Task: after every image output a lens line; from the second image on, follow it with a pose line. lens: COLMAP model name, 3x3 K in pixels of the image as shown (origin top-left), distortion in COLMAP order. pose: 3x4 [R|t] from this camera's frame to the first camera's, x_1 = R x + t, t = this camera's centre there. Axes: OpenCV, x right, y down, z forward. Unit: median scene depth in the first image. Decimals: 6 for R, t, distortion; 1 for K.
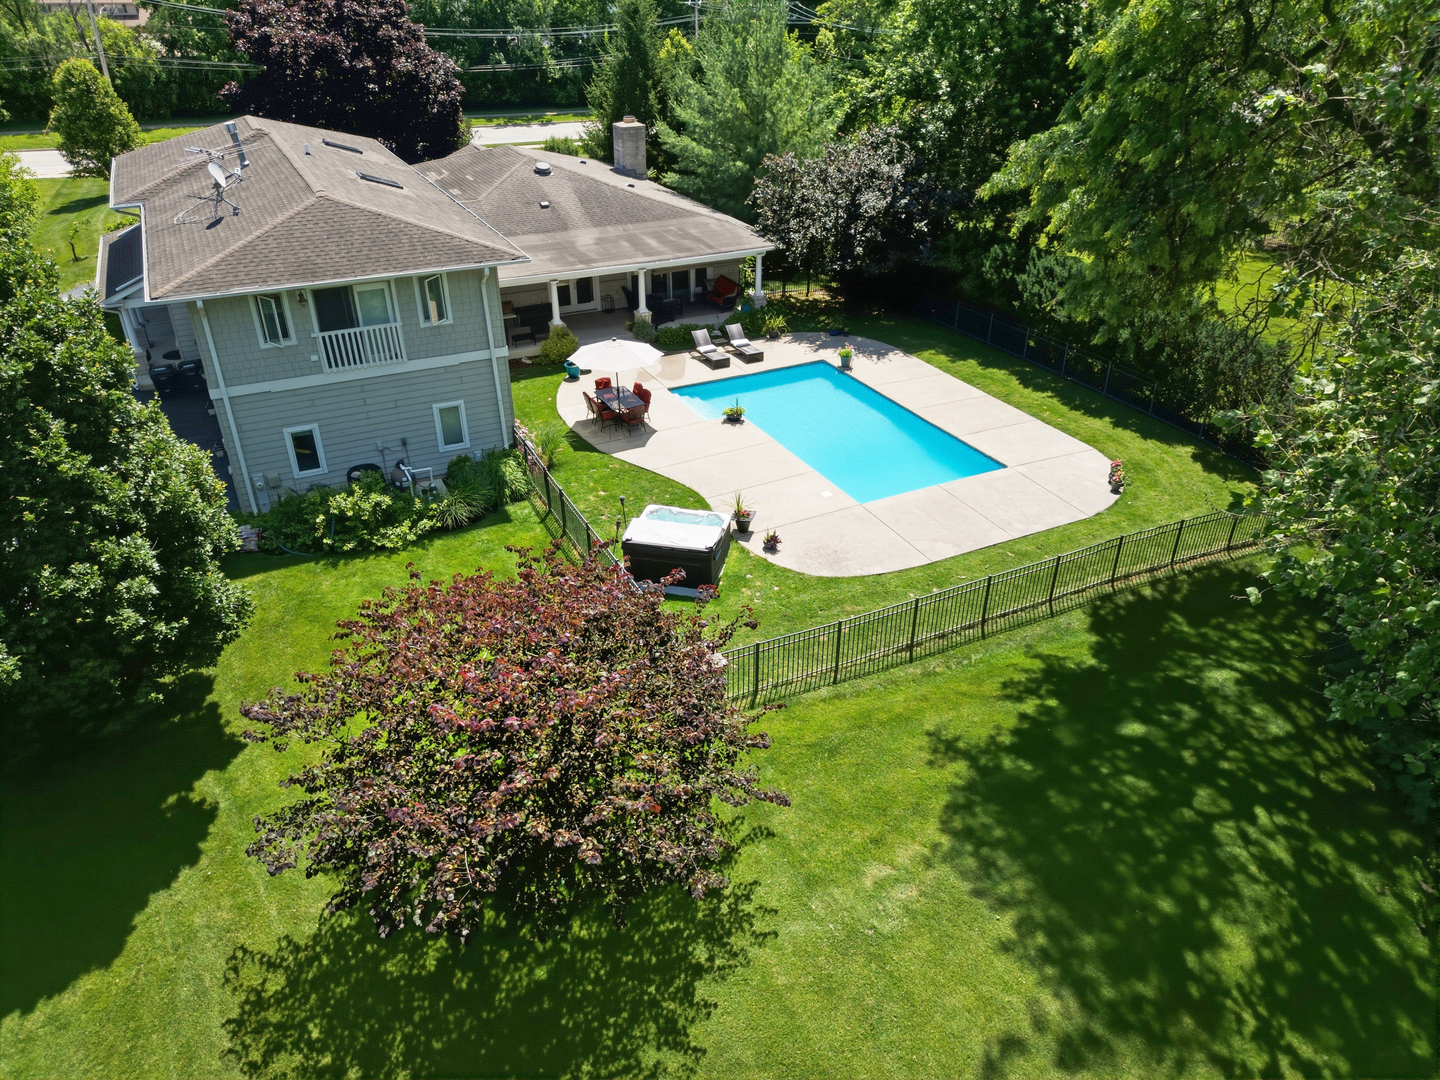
lens RADIAL K [[995.1, 0, 727.6], [0, 995.1, 555.9], [0, 0, 1]] dist [0.077700, -0.075701]
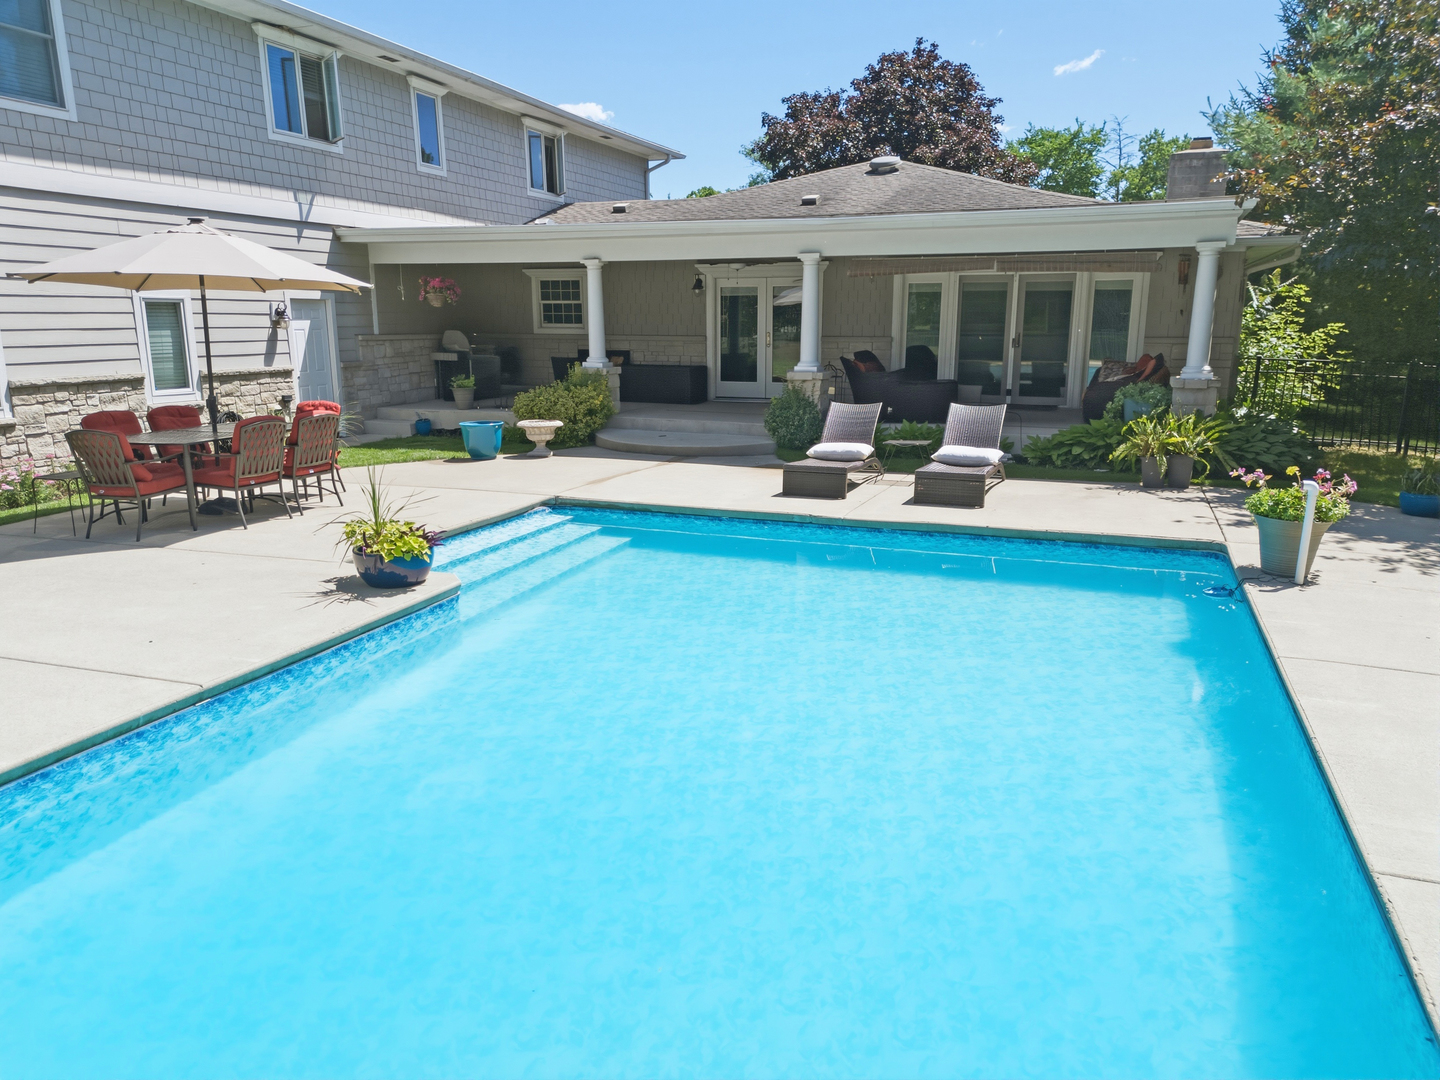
lens RADIAL K [[1010.0, 0, 720.0], [0, 1010.0, 540.0], [0, 0, 1]] dist [0.074967, -0.072576]
pose [[0.673379, 0.160391, -0.721690, 0.193056], [-0.380472, 0.912169, -0.152279, -0.124617], [0.633879, 0.377124, 0.675259, 0.803626]]
